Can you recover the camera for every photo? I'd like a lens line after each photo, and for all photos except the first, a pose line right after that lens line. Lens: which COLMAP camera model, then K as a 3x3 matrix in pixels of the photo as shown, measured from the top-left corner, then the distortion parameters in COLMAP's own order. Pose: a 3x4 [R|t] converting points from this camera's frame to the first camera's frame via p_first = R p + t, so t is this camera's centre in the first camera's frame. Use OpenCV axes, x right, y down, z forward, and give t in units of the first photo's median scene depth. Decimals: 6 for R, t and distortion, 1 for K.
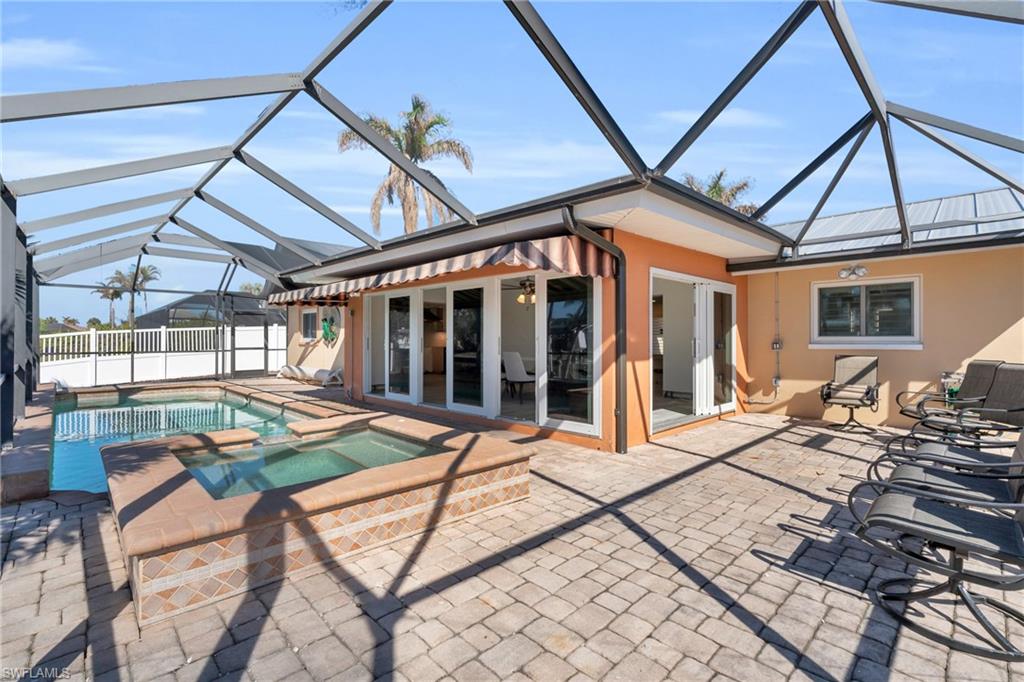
lens RADIAL K [[462.5, 0, 513.6], [0, 462.5, 344.8], [0, 0, 1]] dist [-0.002180, 0.000426]
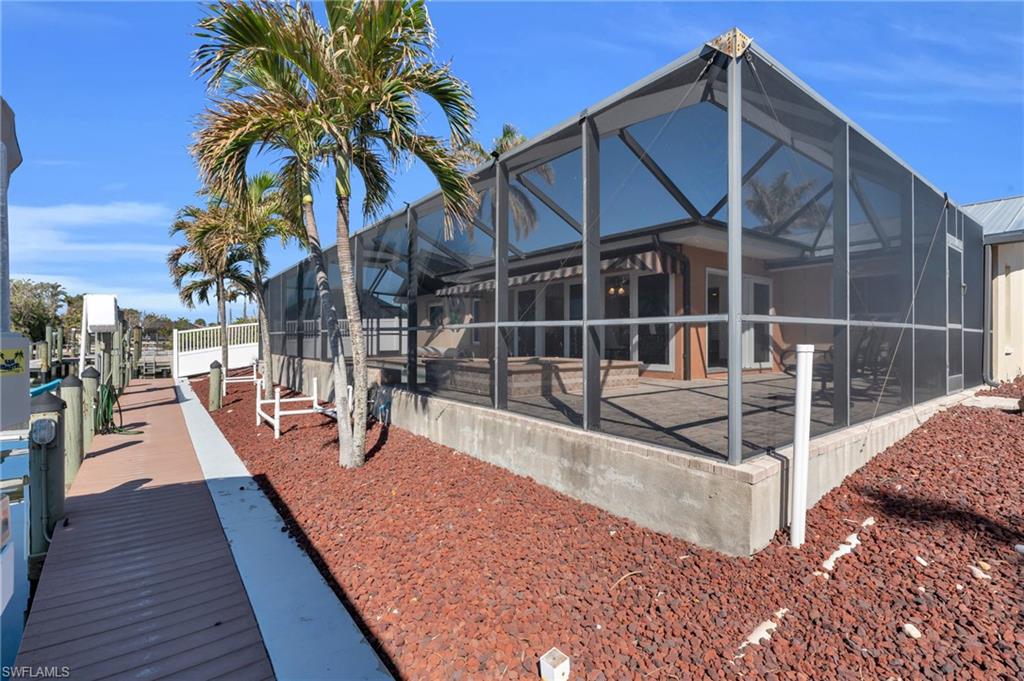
lens RADIAL K [[463.7, 0, 512.0], [0, 463.7, 340.5], [0, 0, 1]] dist [0.011796, 0.000292]
pose [[0.991662, 0.002775, -0.128835, -0.125012], [-0.004321, 0.999922, -0.011725, 0.082807], [0.128793, 0.012184, 0.991597, -0.522108]]
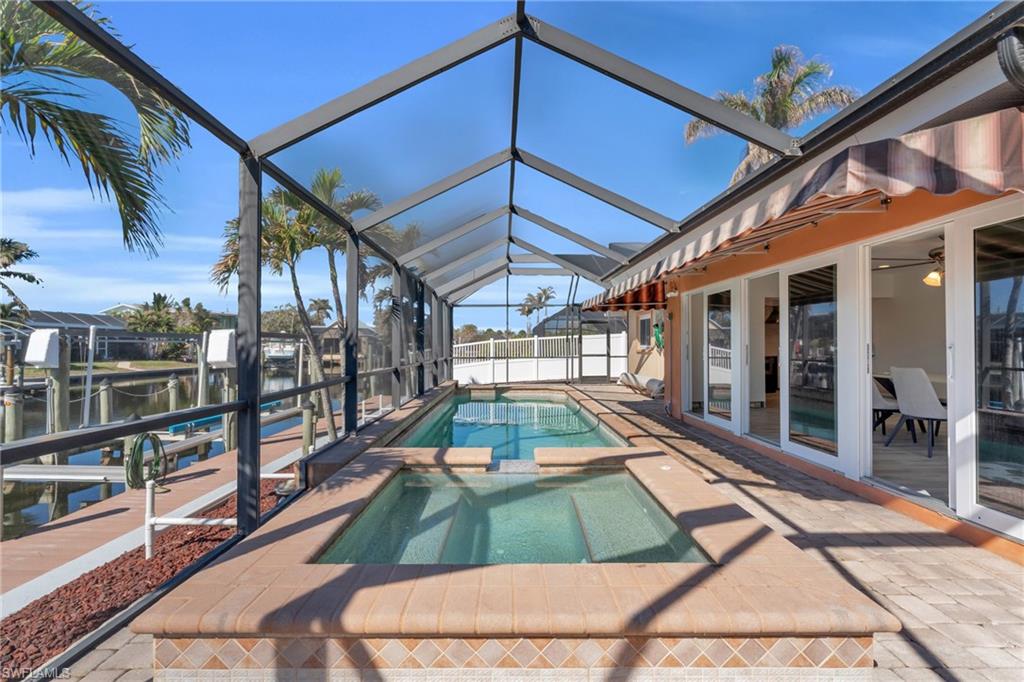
lens RADIAL K [[462.5, 0, 513.6], [0, 462.5, 344.8], [0, 0, 1]] dist [-0.002180, 0.000426]
pose [[0.722513, -0.004717, -0.691341, 0.046763], [-0.004948, 0.999916, -0.011993, -0.005620], [0.691340, 0.012086, 0.722429, 0.240635]]
